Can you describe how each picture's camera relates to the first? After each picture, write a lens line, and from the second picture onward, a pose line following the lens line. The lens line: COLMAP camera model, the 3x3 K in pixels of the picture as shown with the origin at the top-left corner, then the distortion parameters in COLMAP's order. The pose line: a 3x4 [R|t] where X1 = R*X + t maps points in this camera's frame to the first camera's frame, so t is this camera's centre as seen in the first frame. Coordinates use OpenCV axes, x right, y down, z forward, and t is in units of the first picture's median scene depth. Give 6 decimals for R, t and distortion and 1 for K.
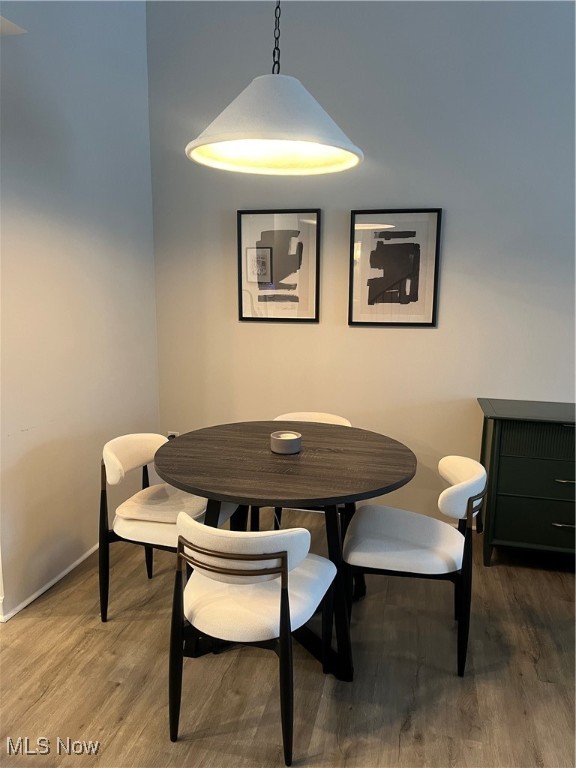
lens RADIAL K [[580.4, 0, 291.5], [0, 580.4, 387.3], [0, 0, 1]] dist [0.076743, -0.100631]
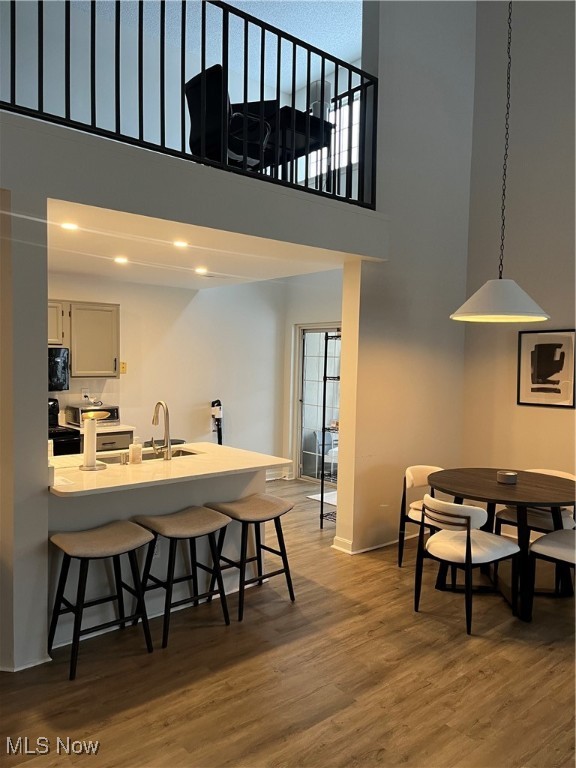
lens RADIAL K [[580.4, 0, 291.5], [0, 580.4, 387.3], [0, 0, 1]] dist [0.076743, -0.100631]
pose [[0.805200, 0.028642, -0.592312, 0.469653], [-0.112306, 0.988122, -0.104889, 0.084623], [0.582272, 0.150976, 0.798853, -0.719253]]
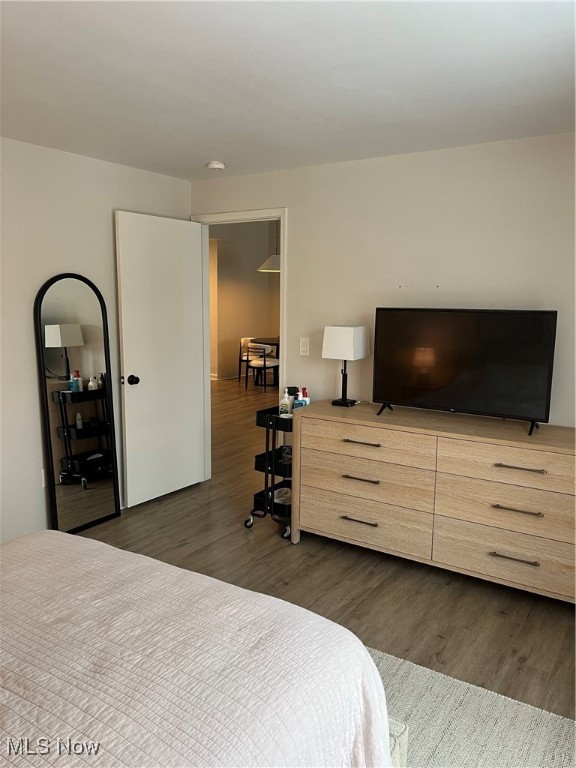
lens RADIAL K [[580.0, 0, 285.6], [0, 580.0, 385.3], [0, 0, 1]] dist [0.060105, -0.071627]
pose [[0.925778, 0.044554, -0.375433, 1.560692], [-0.052286, 0.998578, -0.010426, 0.470240], [0.374434, 0.029283, 0.926791, -2.743029]]
